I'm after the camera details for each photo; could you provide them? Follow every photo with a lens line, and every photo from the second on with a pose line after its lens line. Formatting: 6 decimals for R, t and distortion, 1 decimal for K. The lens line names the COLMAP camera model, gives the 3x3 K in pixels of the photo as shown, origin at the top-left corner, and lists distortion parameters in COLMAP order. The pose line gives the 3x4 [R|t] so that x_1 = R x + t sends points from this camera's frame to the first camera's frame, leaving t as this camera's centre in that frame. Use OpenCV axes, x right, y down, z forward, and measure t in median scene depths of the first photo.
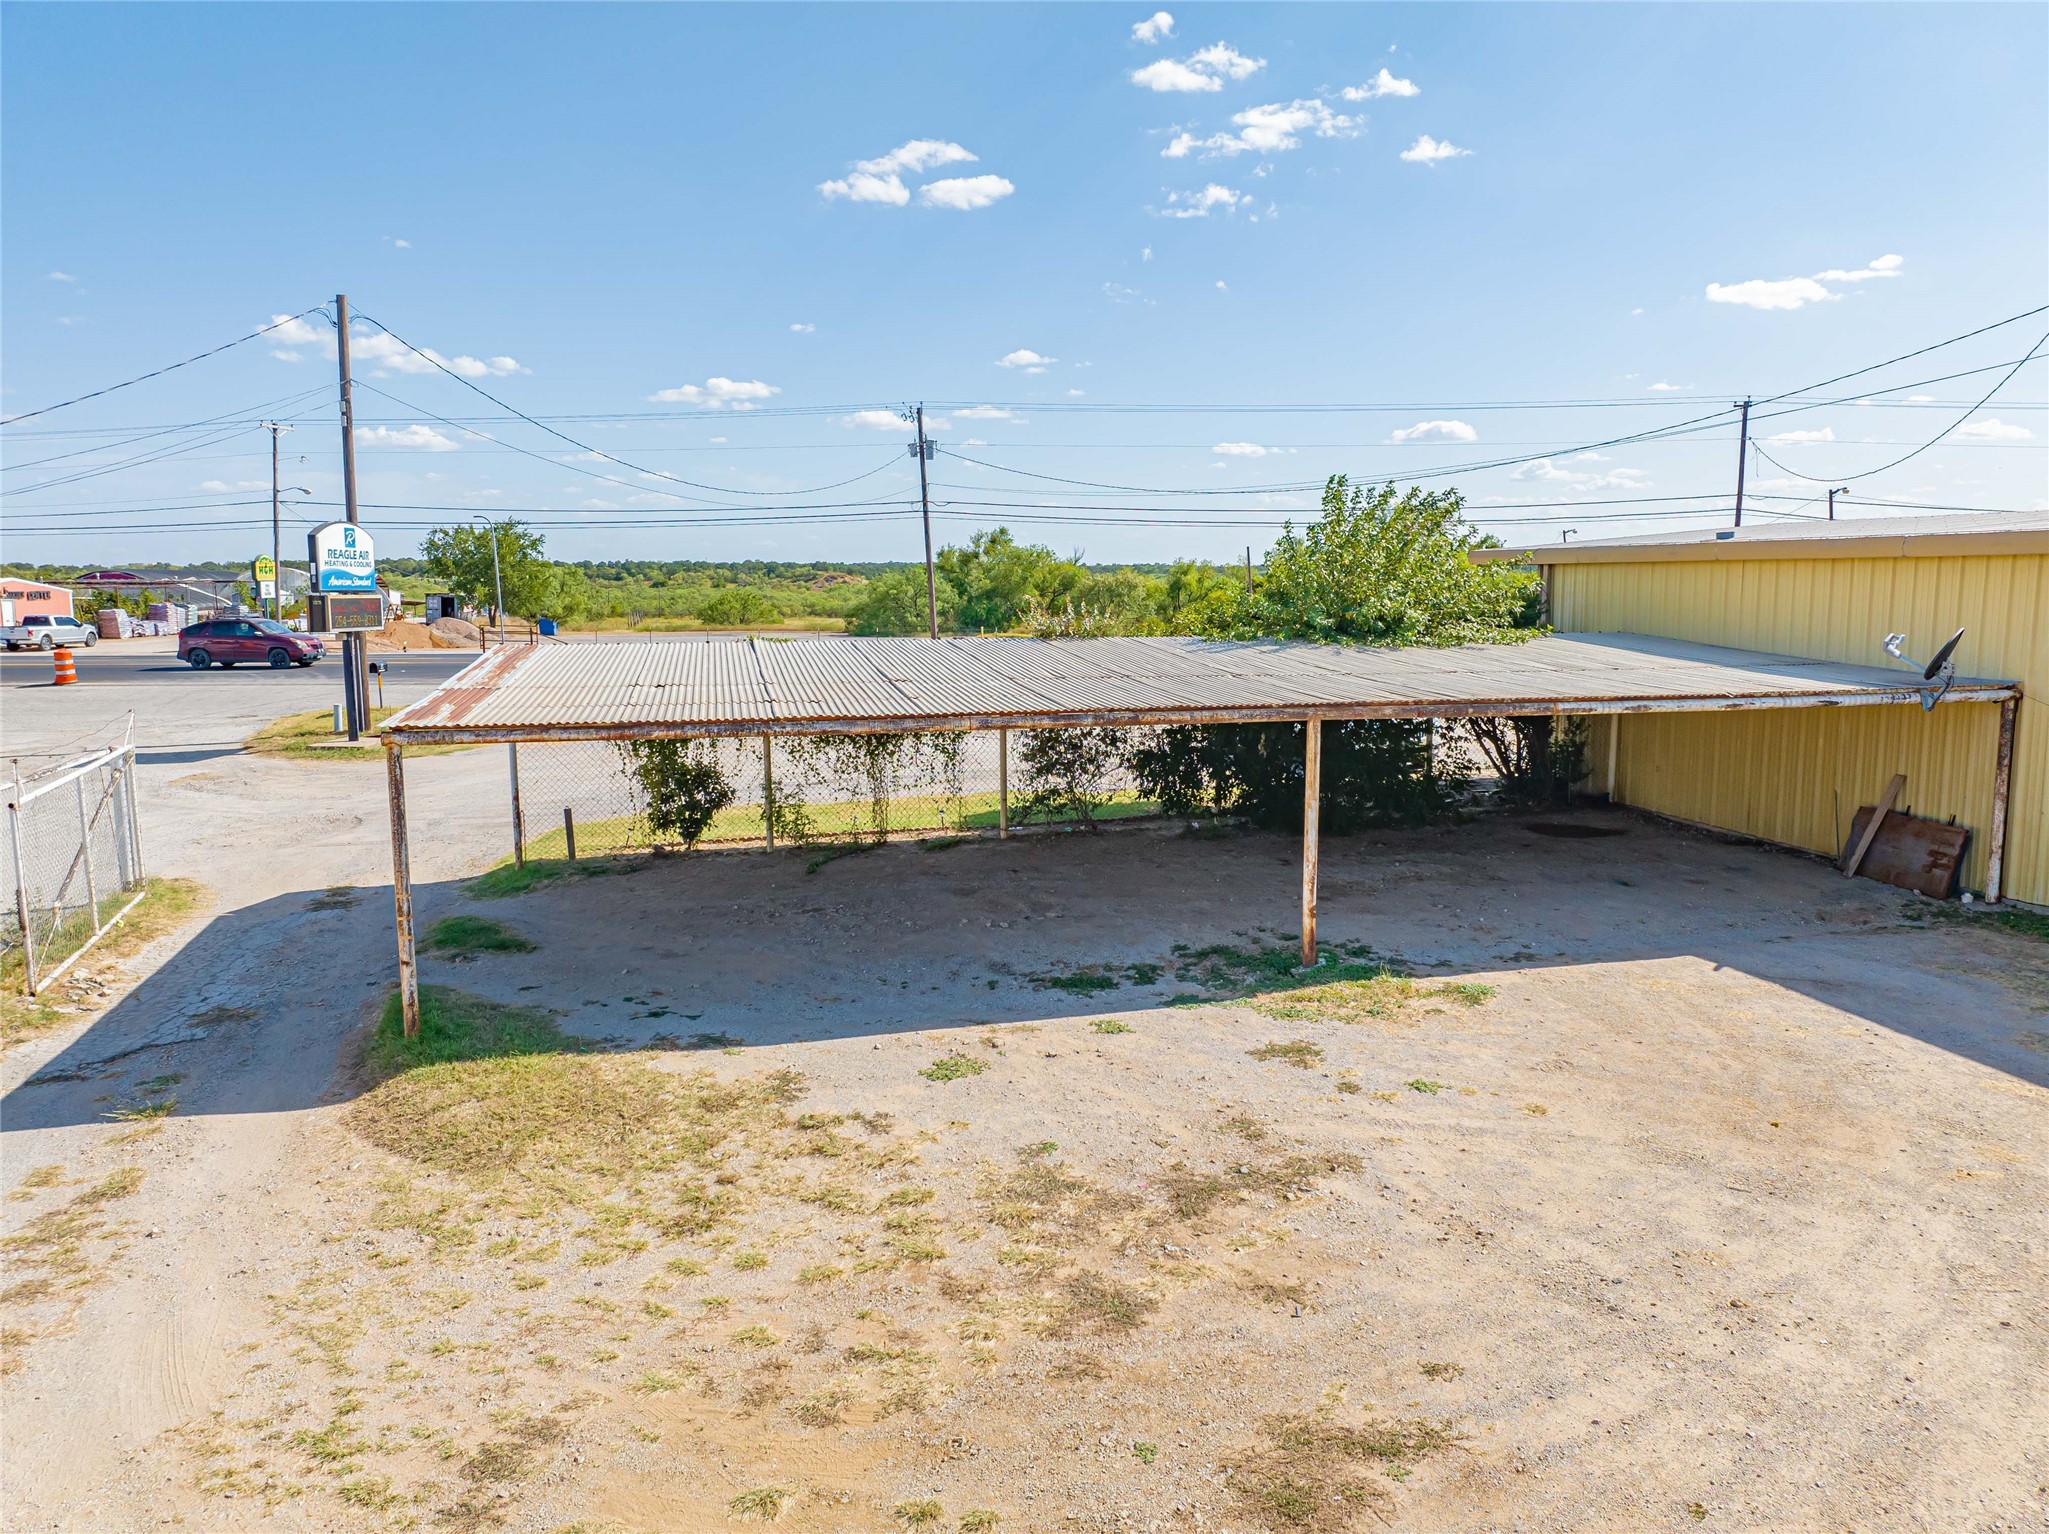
lens RADIAL K [[1440.0, 0, 1042.1], [0, 1440.0, 765.6], [0, 0, 1]] dist [-0.050681, 0.021556]
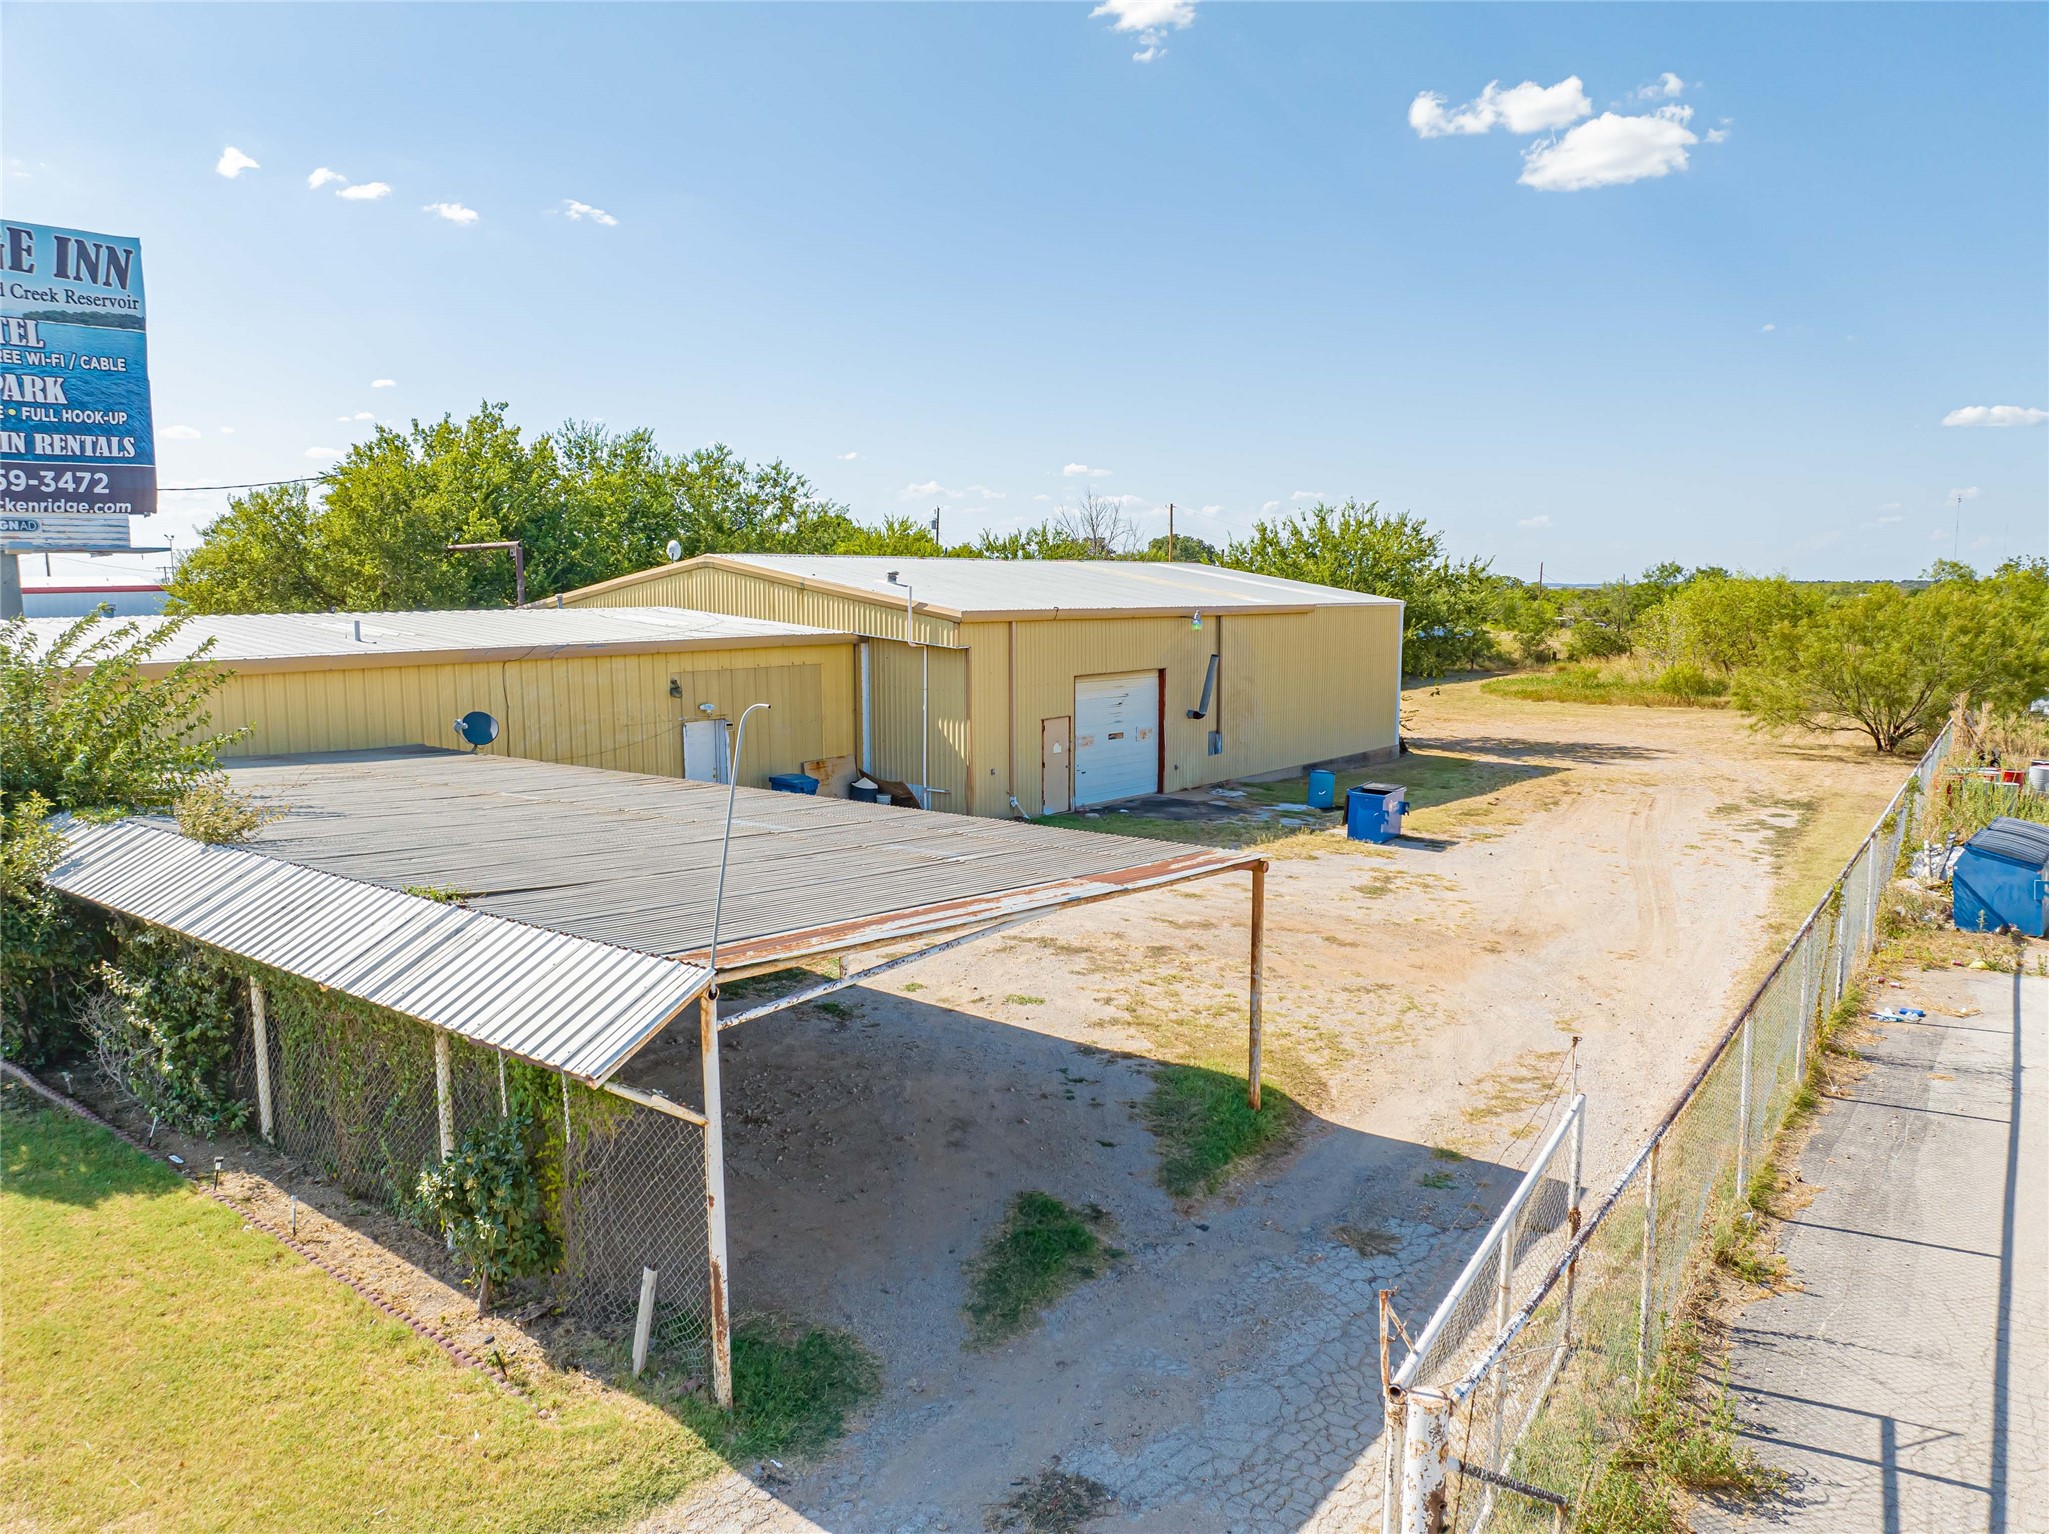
lens RADIAL K [[1440.0, 0, 1031.5], [0, 1440.0, 775.7], [0, 0, 1]] dist [-0.050681, 0.021556]
pose [[-0.634044, -0.102886, 0.766422, -1.319042], [0.096596, 0.972809, 0.210504, -0.390021], [-0.767240, 0.207503, -0.606865, 1.960730]]
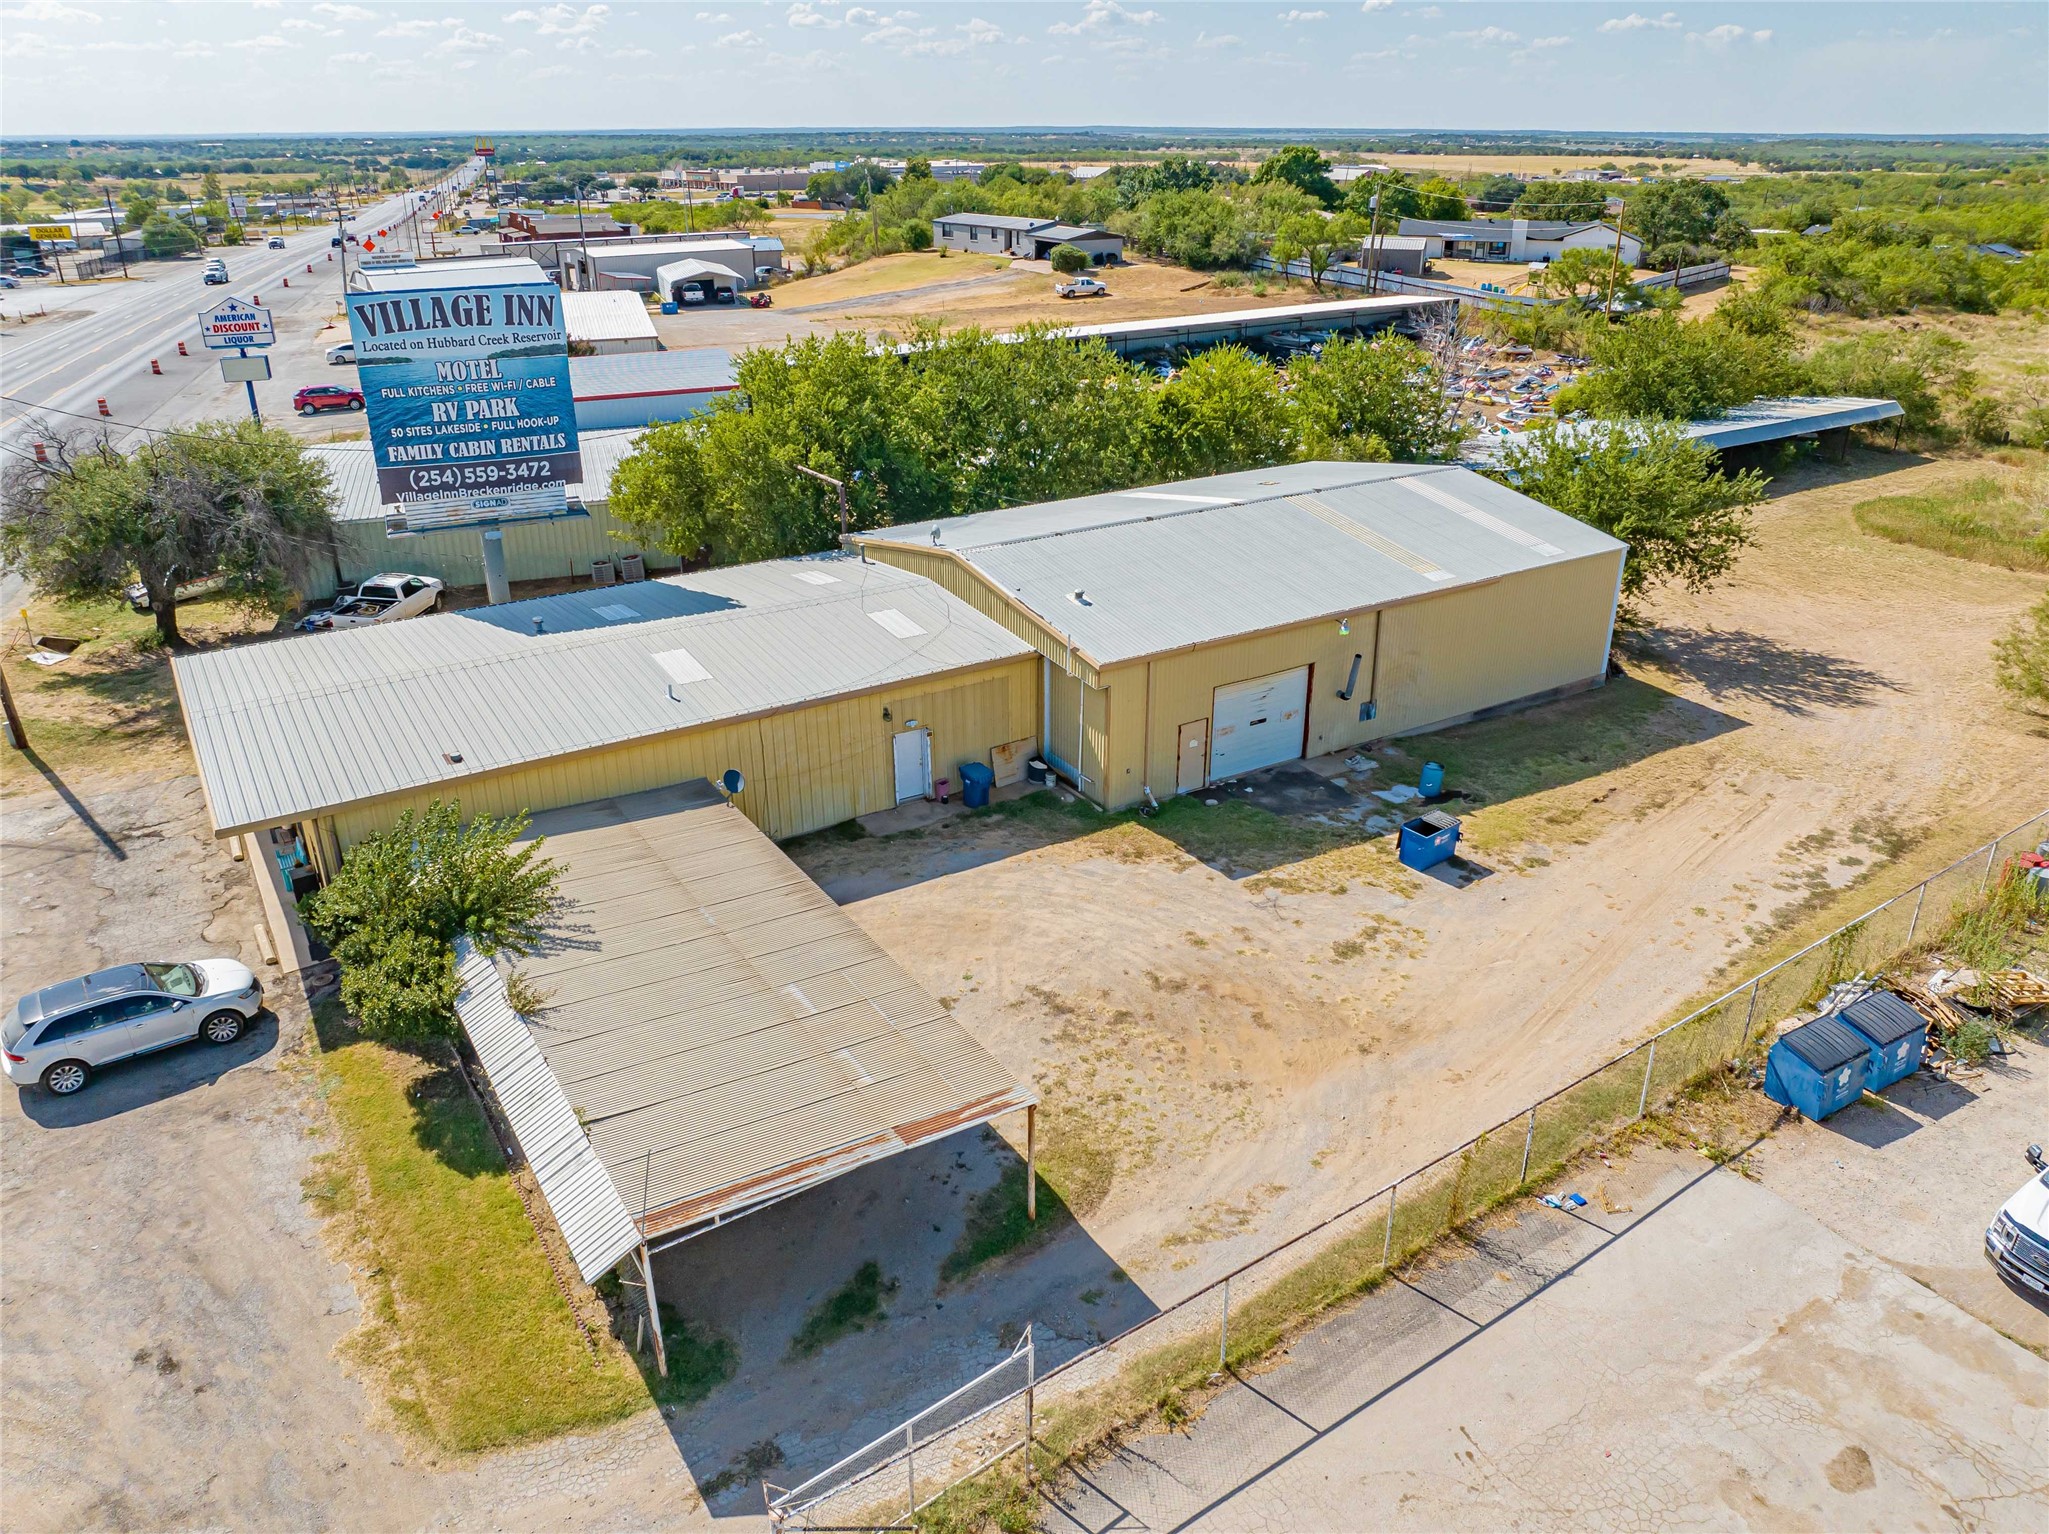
lens RADIAL K [[1440.0, 0, 1034.5], [0, 1440.0, 770.0], [0, 0, 1]] dist [-0.050681, 0.021556]
pose [[-0.339481, -0.386640, 0.857474, -2.198735], [0.116659, 0.887267, 0.446260, -1.490357], [-0.933350, 0.251529, -0.256106, 1.481213]]
